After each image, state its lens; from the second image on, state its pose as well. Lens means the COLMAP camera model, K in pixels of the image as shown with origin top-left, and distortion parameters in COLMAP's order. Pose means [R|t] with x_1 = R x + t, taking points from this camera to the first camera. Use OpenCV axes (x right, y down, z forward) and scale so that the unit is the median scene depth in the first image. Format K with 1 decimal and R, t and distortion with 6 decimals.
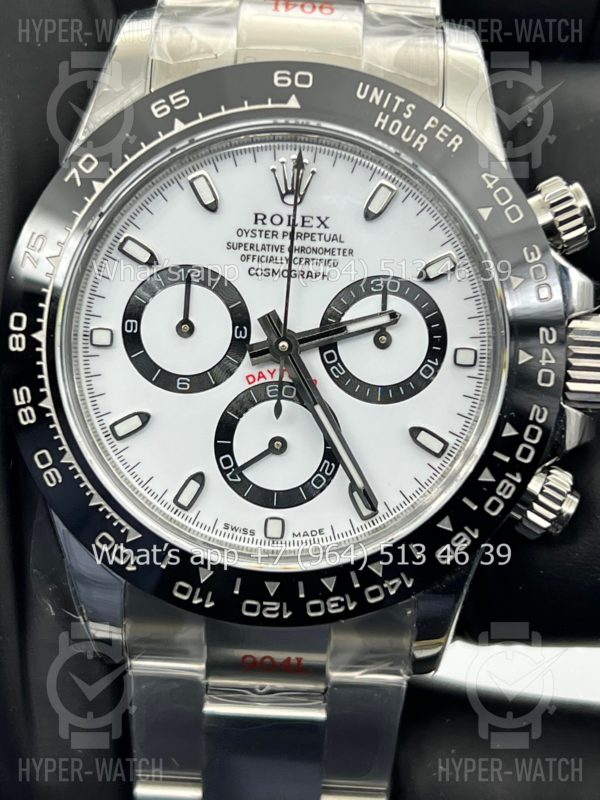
lens RADIAL K [[1905.5, 0, 298.2], [0, 1905.5, 402.4], [0, 0, 1]] dist [0.291845, 0.000000]
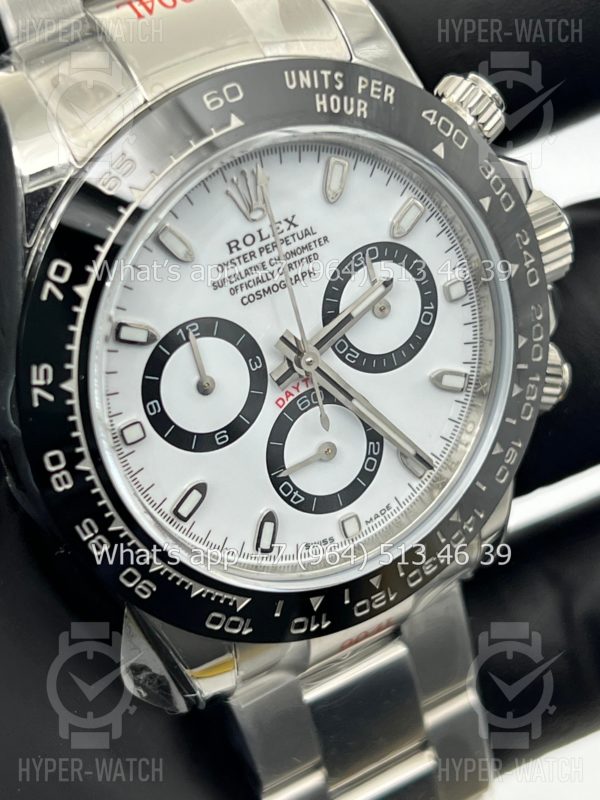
lens RADIAL K [[1905.5, 0, 303.0], [0, 1905.5, 398.5], [0, 0, 1]] dist [0.291845, 0.000000]
pose [[0.833205, -0.432578, 0.344451, -0.345202], [0.330711, 0.889058, 0.316553, -0.314093], [-0.443171, -0.149839, 0.883826, 0.150047]]
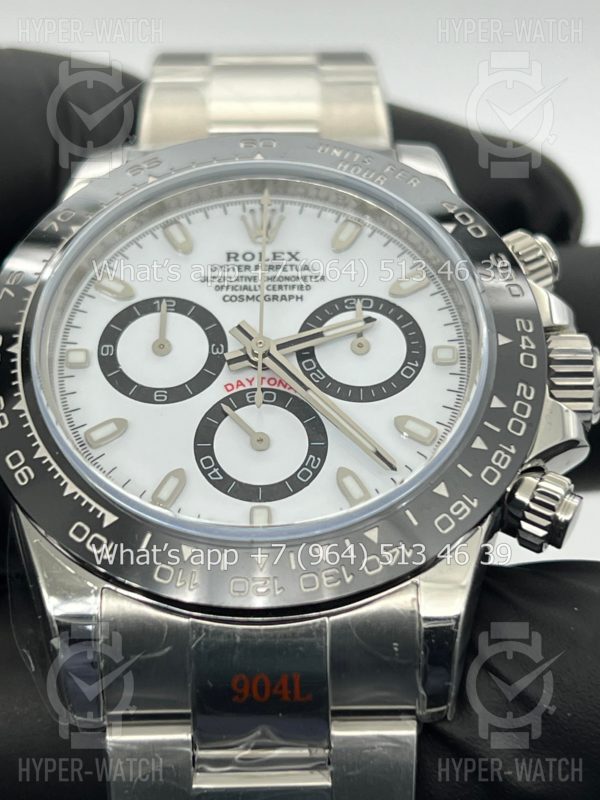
lens RADIAL K [[1905.5, 0, 288.5], [0, 1905.5, 396.5], [0, 0, 1]] dist [0.291845, 0.000000]
pose [[0.998353, -0.054144, 0.018976, -0.013414], [0.055377, 0.822889, -0.565497, 0.549600], [0.015004, 0.565616, 0.824532, 0.194949]]
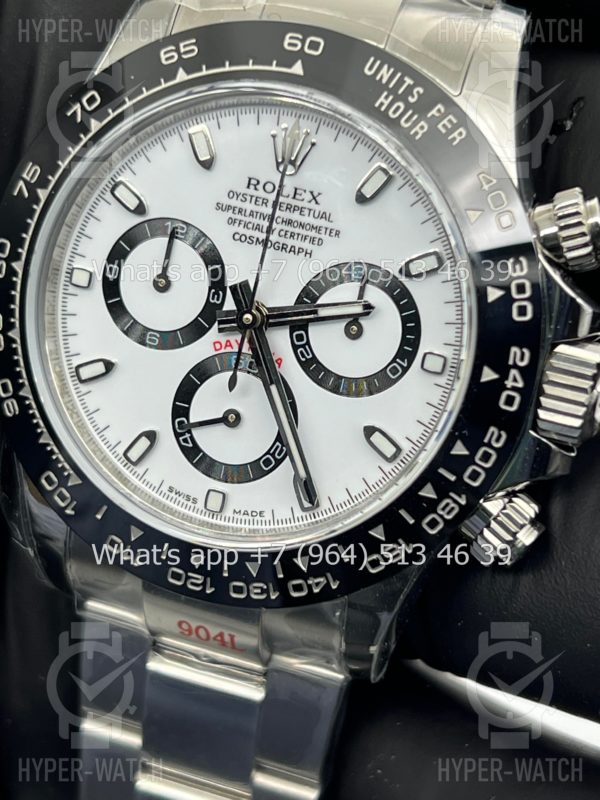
lens RADIAL K [[1905.5, 0, 299.2], [0, 1905.5, 402.0], [0, 0, 1]] dist [0.291845, 0.000000]
pose [[0.949894, 0.183962, -0.252705, 0.266027], [-0.170065, 0.982500, 0.075972, -0.065238], [0.262259, -0.029189, 0.964556, 0.073492]]
